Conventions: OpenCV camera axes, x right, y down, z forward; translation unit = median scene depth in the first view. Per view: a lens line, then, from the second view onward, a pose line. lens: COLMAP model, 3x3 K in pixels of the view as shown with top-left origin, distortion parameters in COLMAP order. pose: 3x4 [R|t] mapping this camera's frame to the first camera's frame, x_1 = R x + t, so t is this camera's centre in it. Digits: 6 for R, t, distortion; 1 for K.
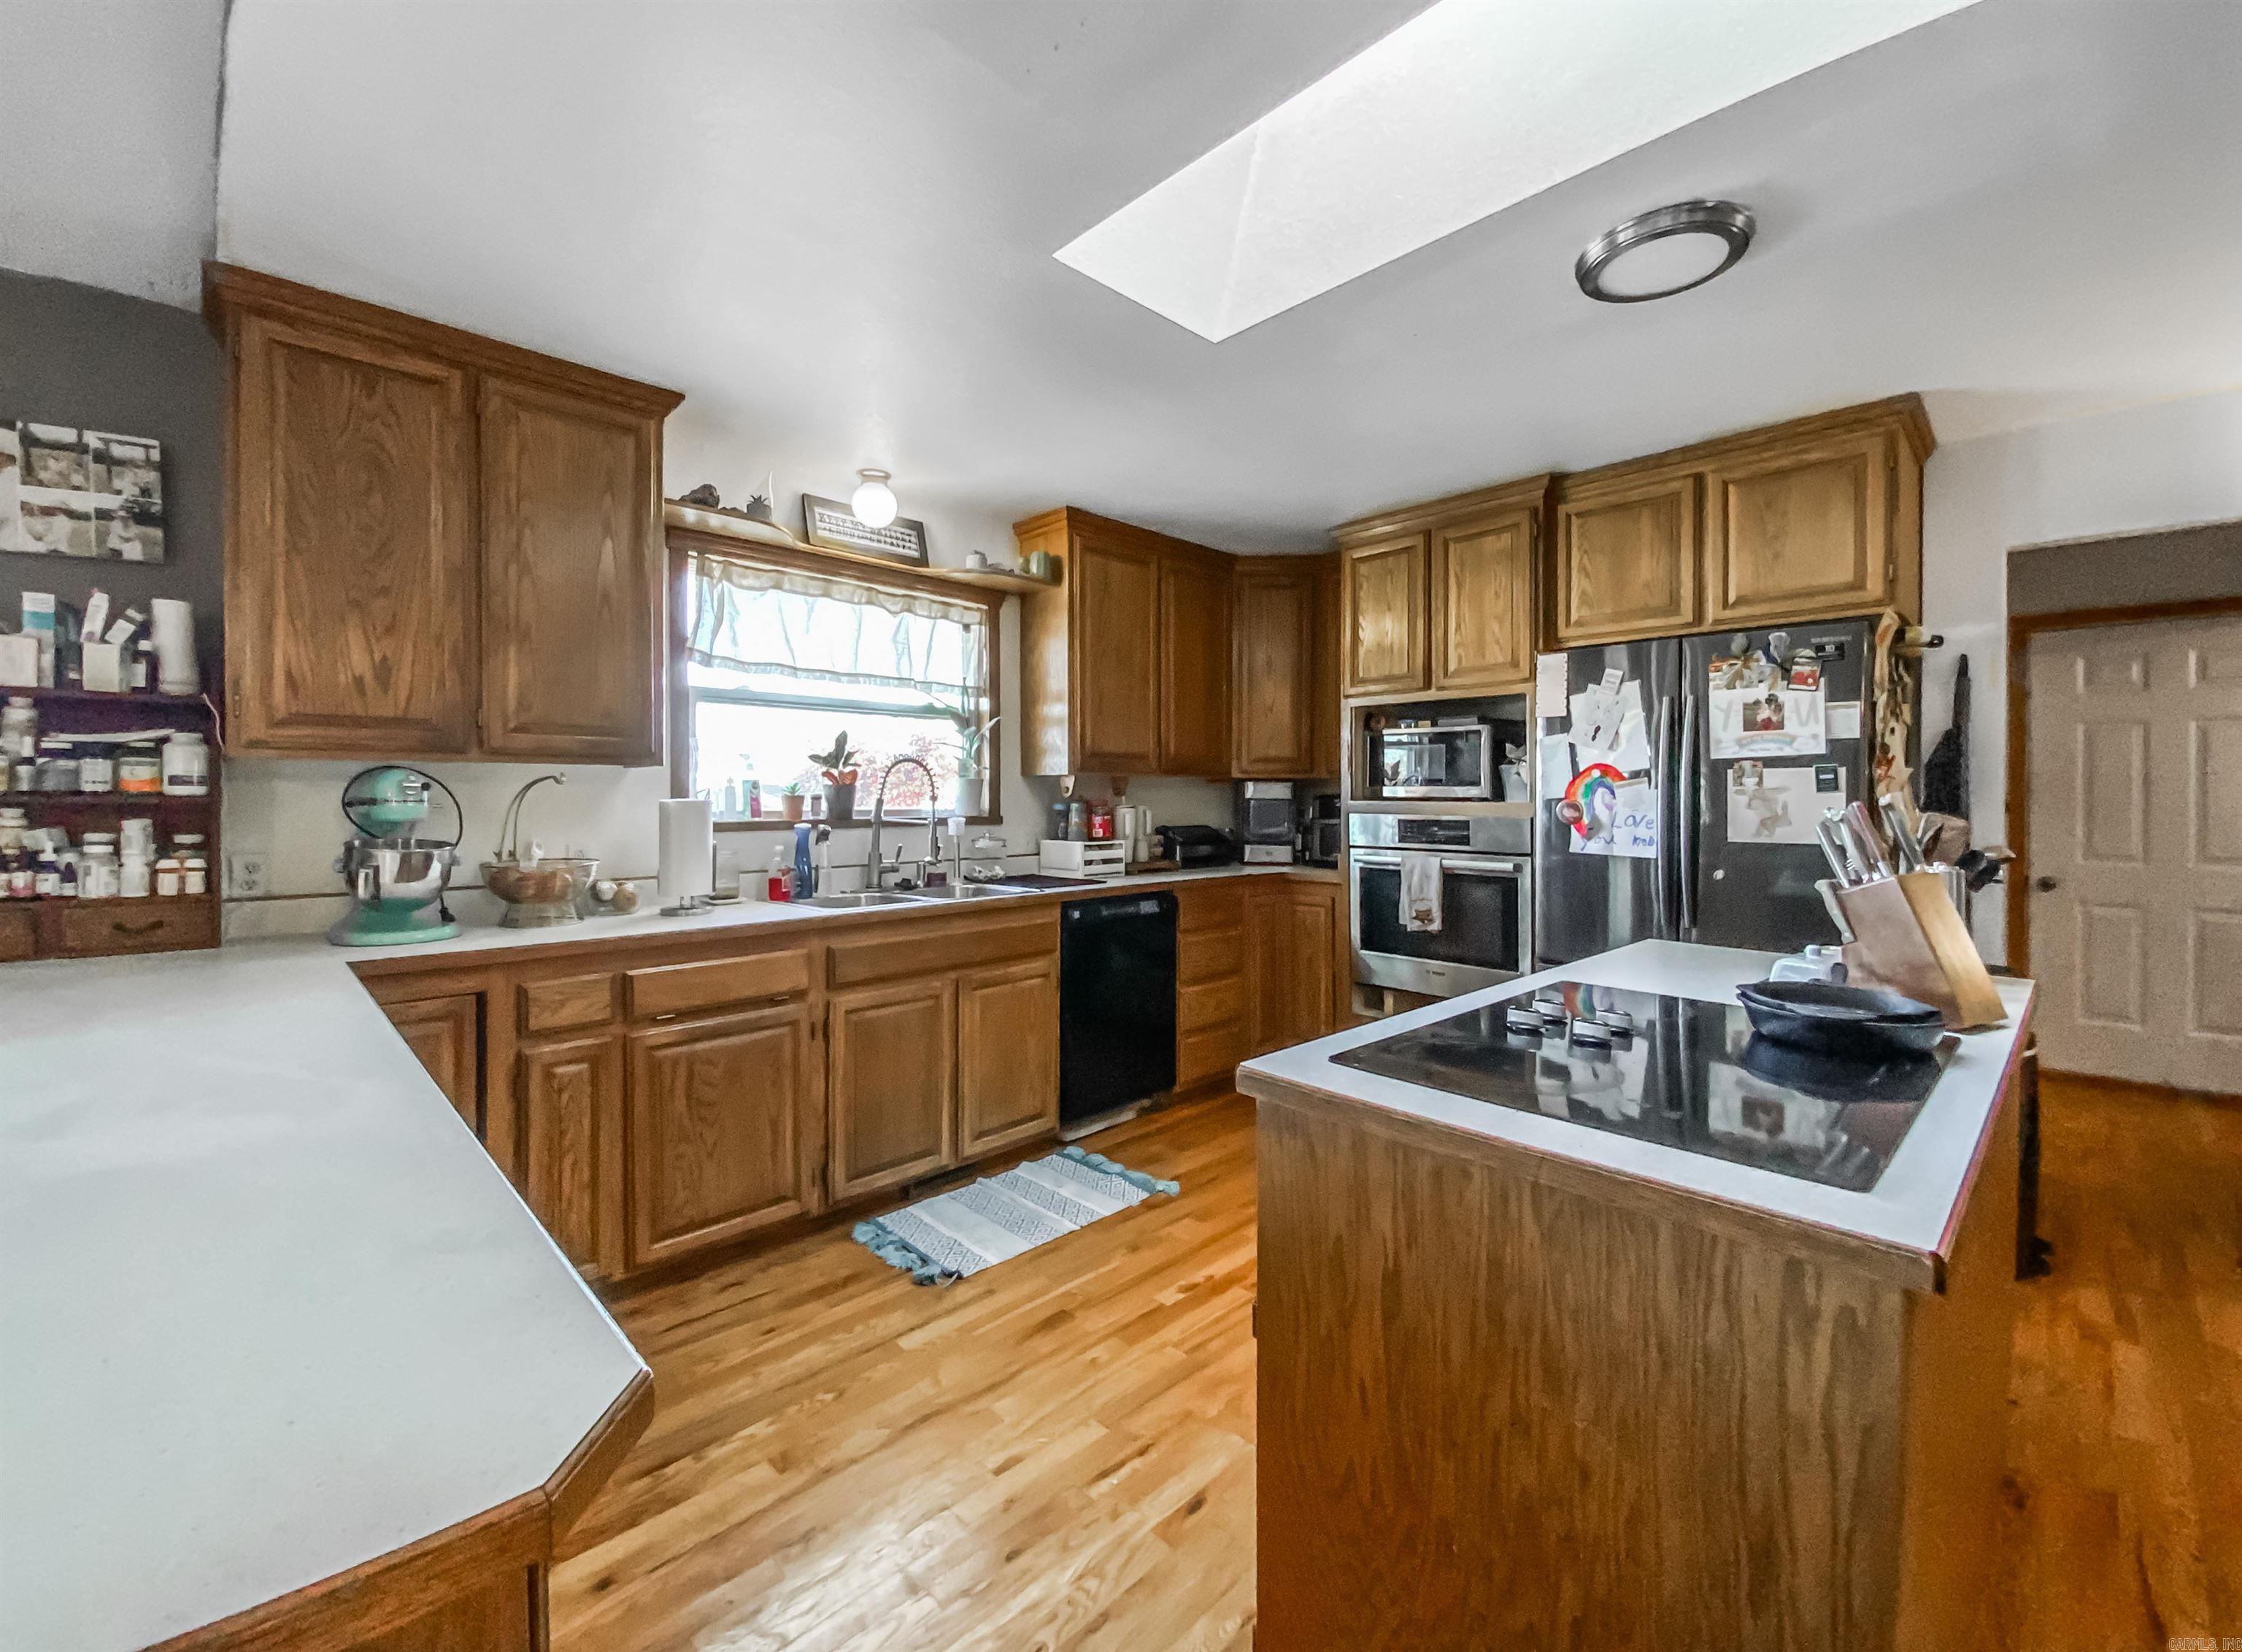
lens RADIAL K [[940.1, 0, 1115.0], [0, 940.1, 804.7], [0, 0, 1]] dist [-0.009975, -0.000209]
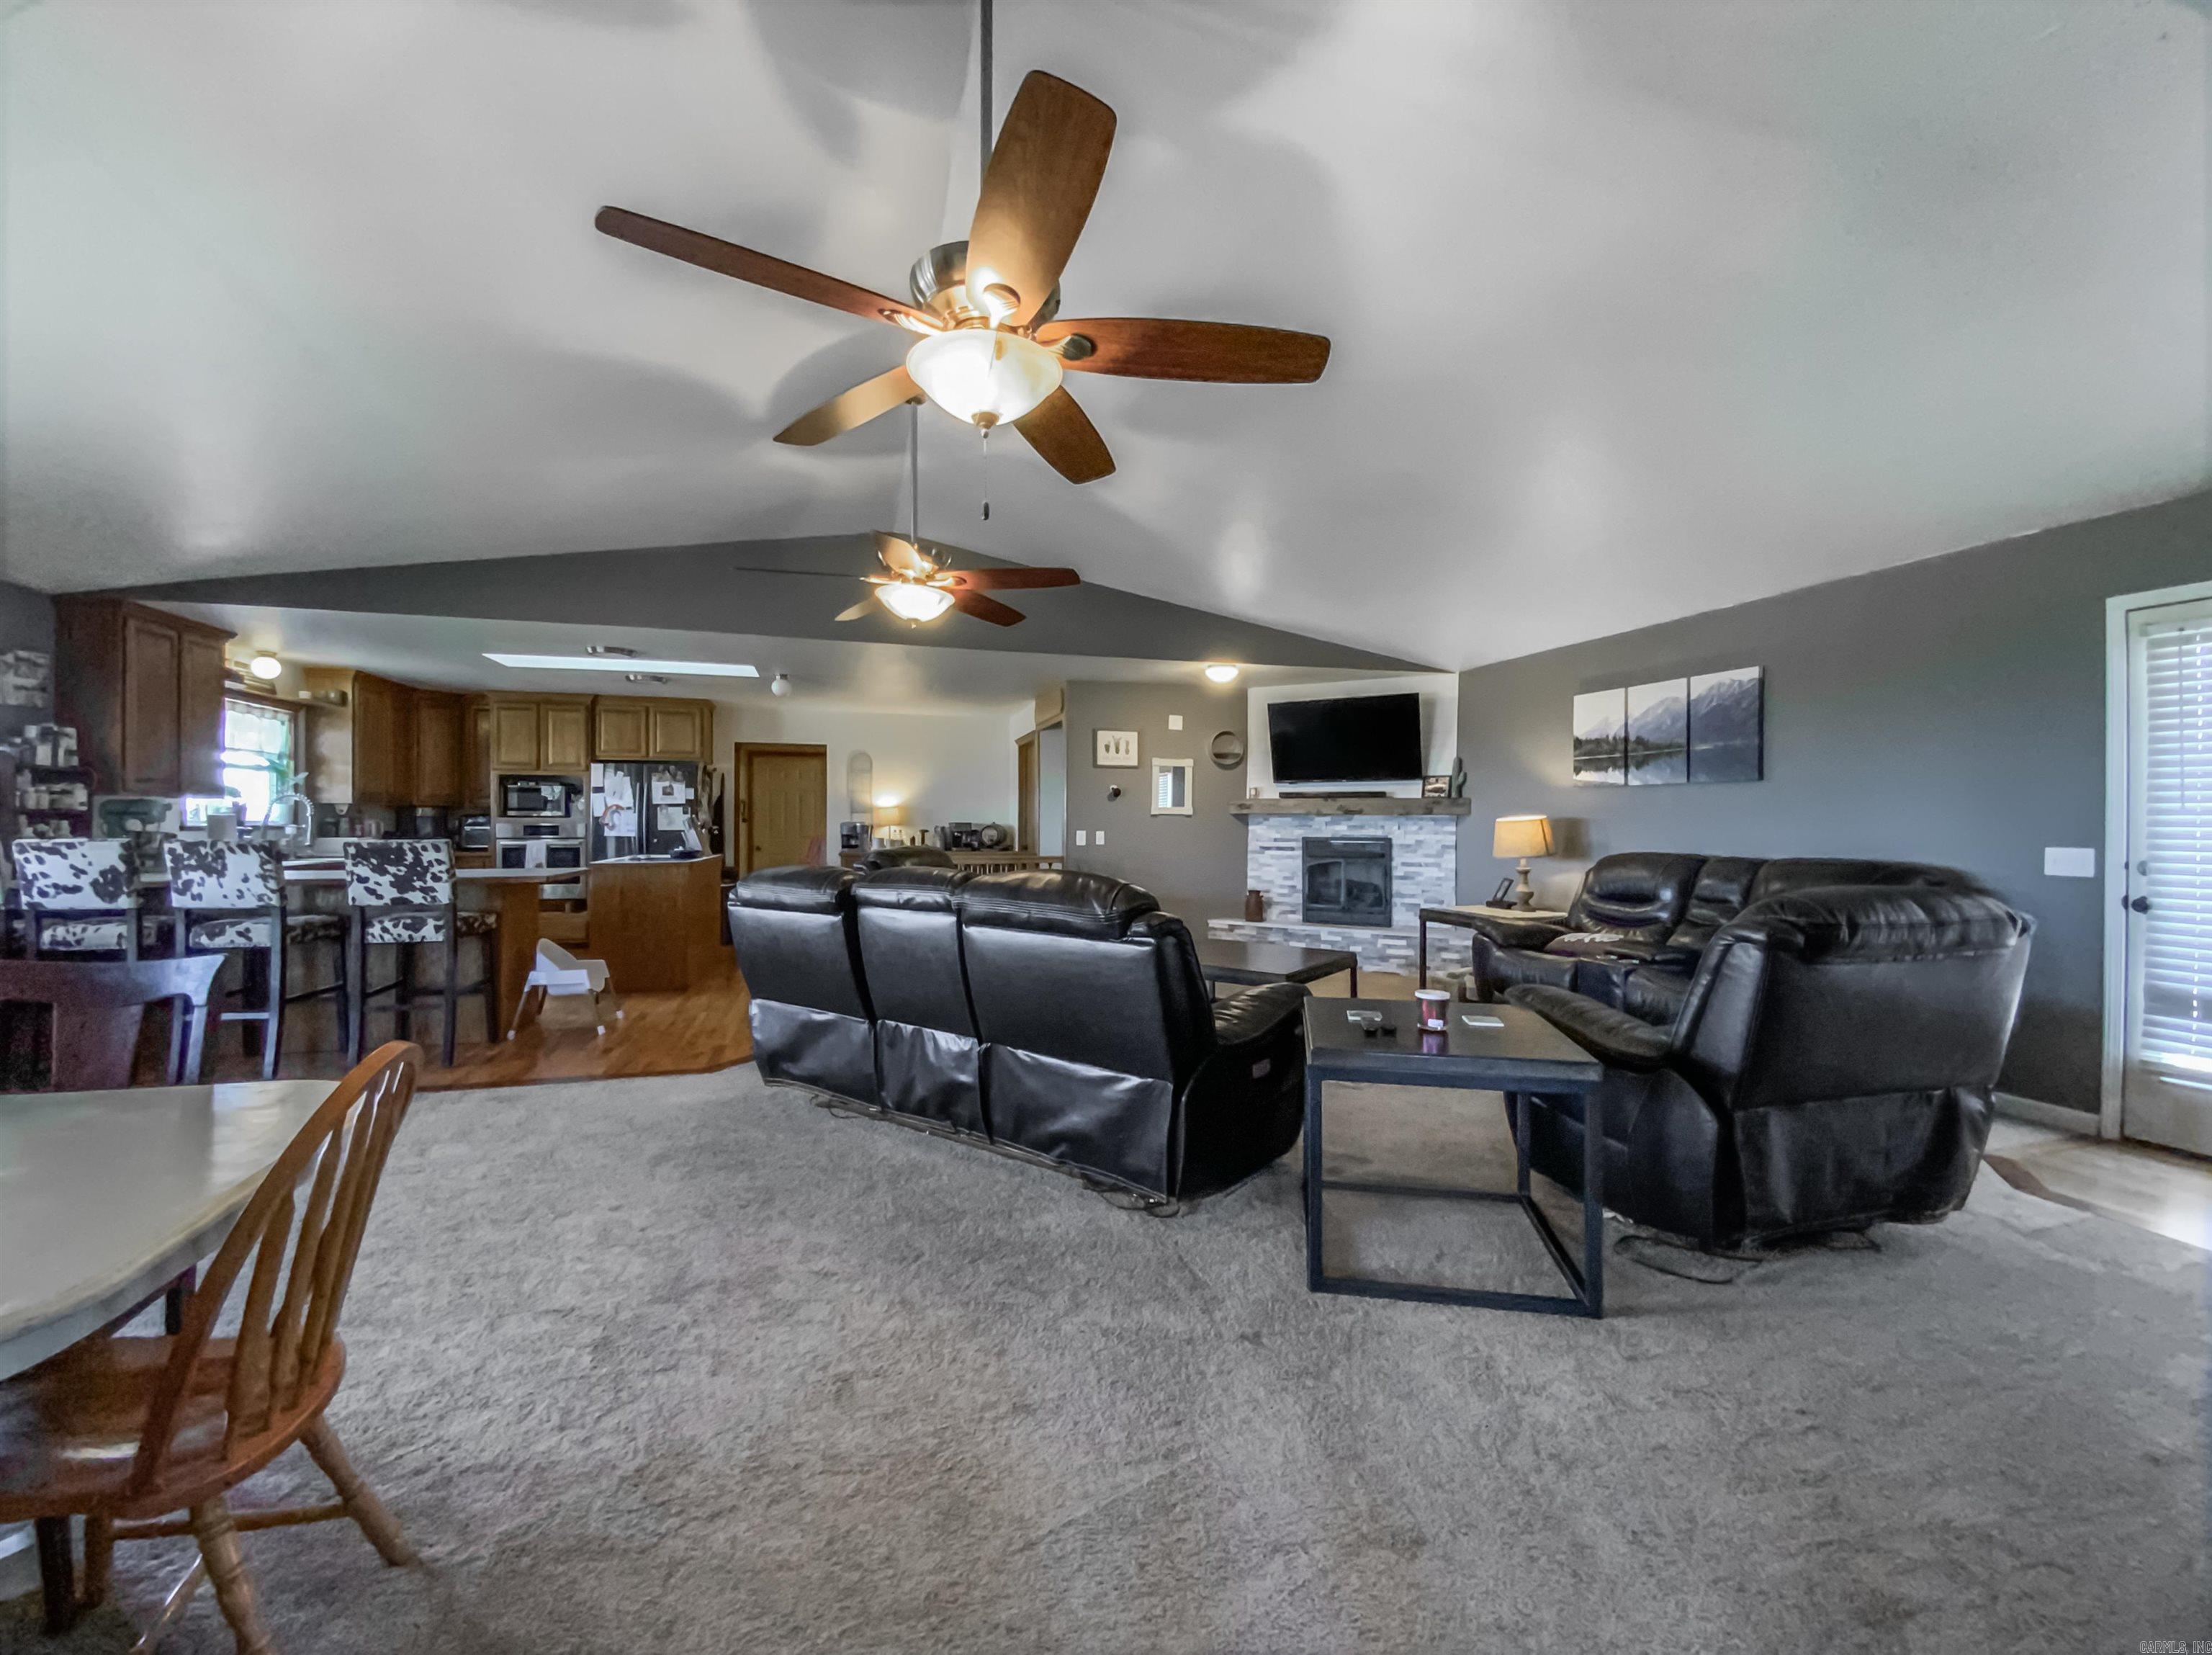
lens RADIAL K [[914.5, 0, 1101.4], [0, 914.5, 814.7], [0, 0, 1]] dist [-0.002452, -0.000342]
pose [[0.473713, 0.007759, 0.880645, -1.259939], [0.003736, 0.999934, -0.010819, 0.024362], [-0.880671, 0.008416, 0.473653, -1.659488]]
